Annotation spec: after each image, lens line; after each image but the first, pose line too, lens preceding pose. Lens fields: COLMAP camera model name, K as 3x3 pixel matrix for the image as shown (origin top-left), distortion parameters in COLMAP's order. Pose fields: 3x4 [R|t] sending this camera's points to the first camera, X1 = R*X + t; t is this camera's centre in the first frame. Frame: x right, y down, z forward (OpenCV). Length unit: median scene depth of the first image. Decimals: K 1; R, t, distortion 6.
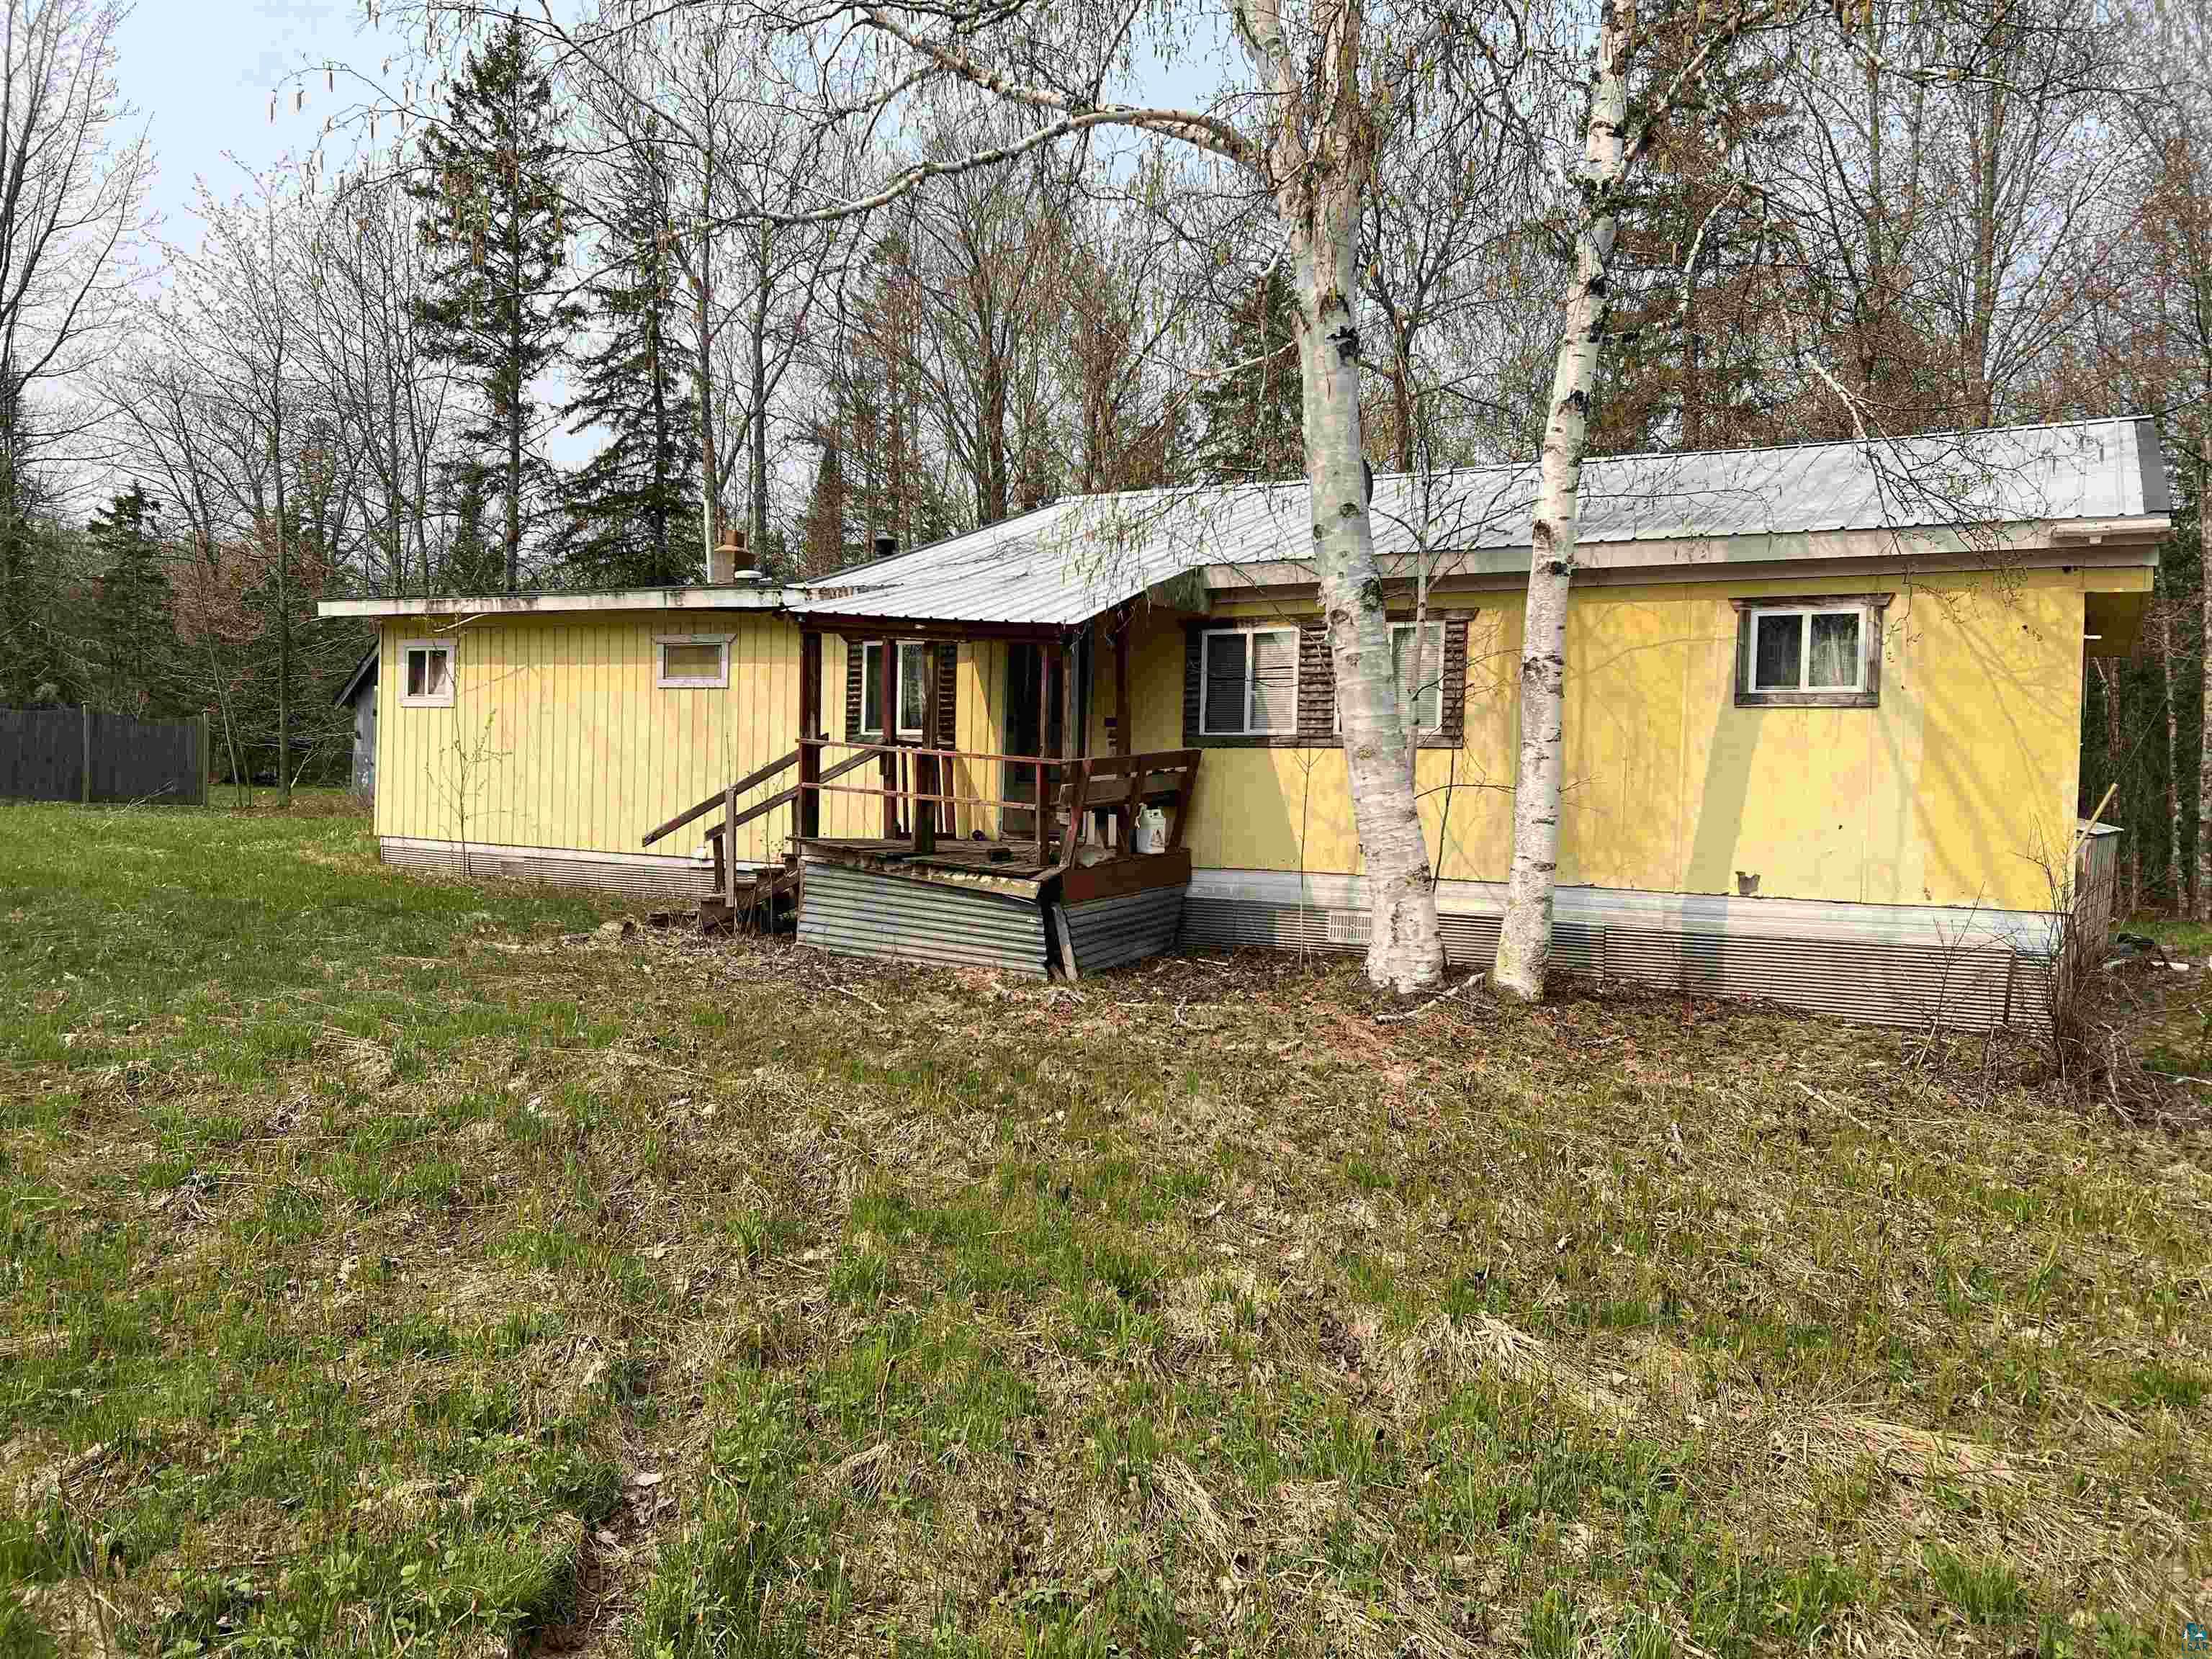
lens RADIAL K [[1679.7, 0, 1106.0], [0, 1679.7, 830.4], [0, 0, 1]] dist [0.008901, 0.000624]
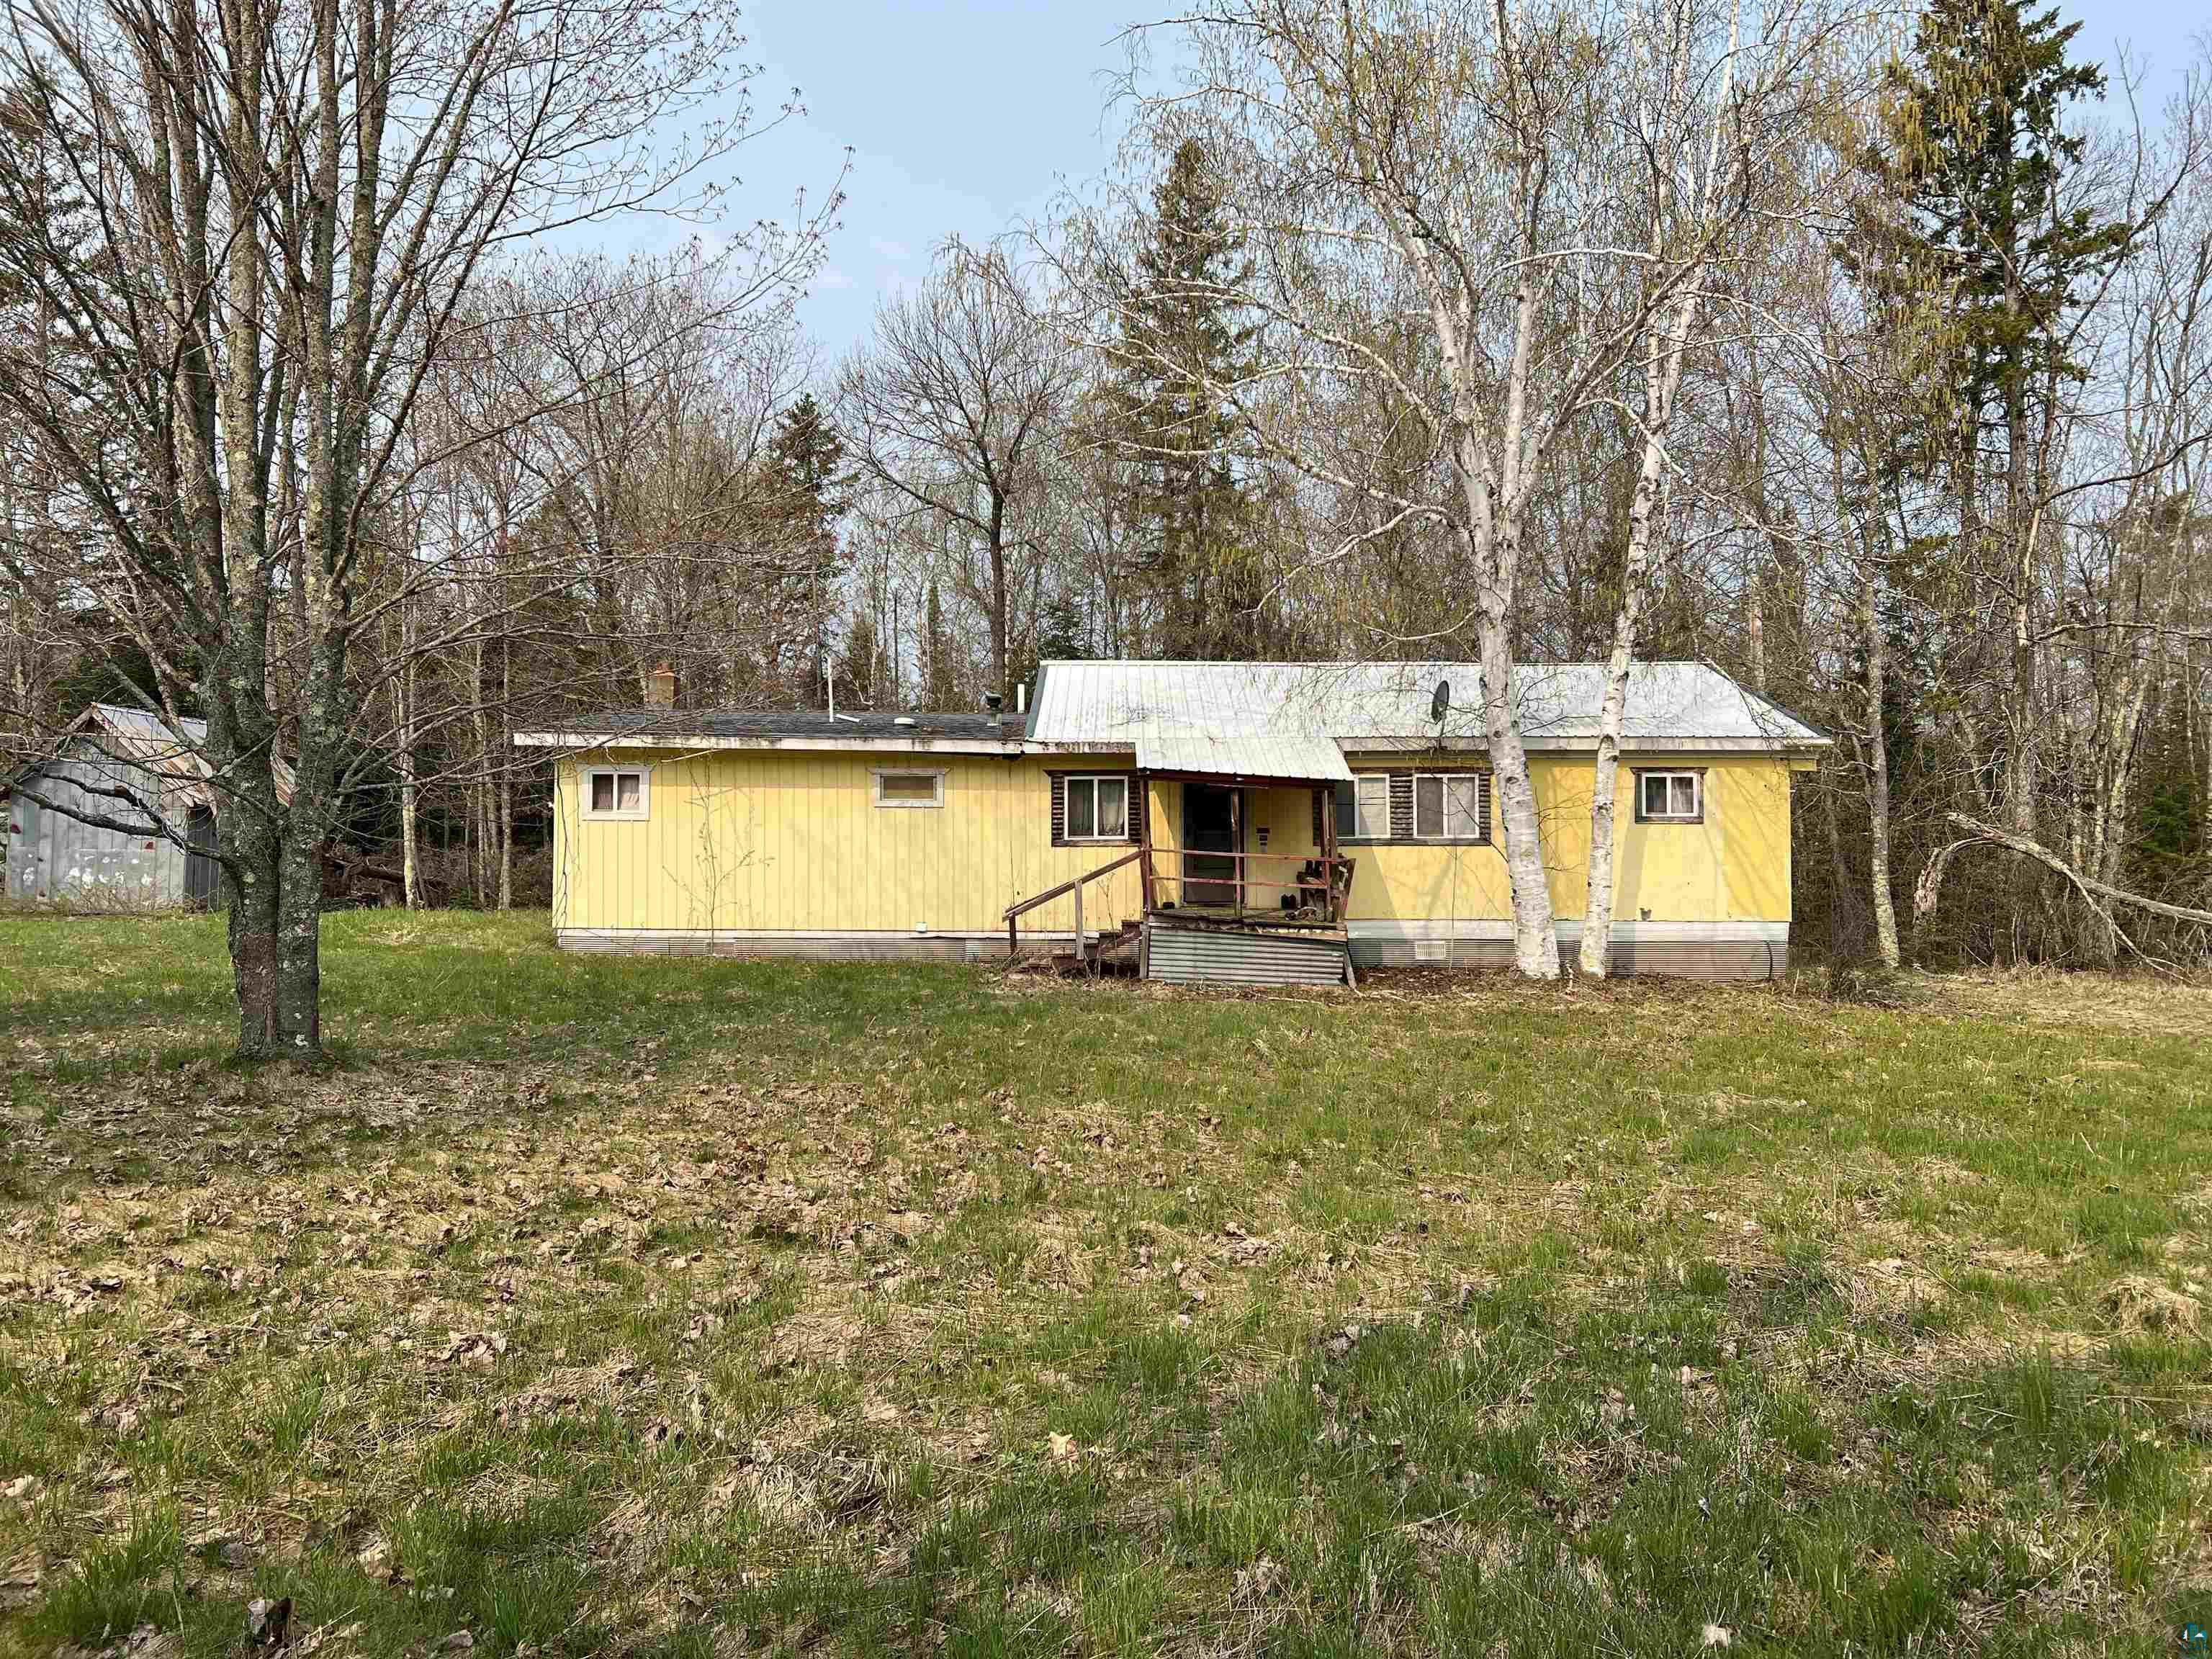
lens RADIAL K [[1679.7, 0, 1105.2], [0, 1679.7, 832.7], [0, 0, 1]] dist [0.008901, 0.000624]
pose [[0.872776, -0.017477, 0.487807, -0.981392], [0.033364, 0.999158, -0.023895, -0.032487], [-0.486979, 0.037130, 0.872624, -0.347883]]
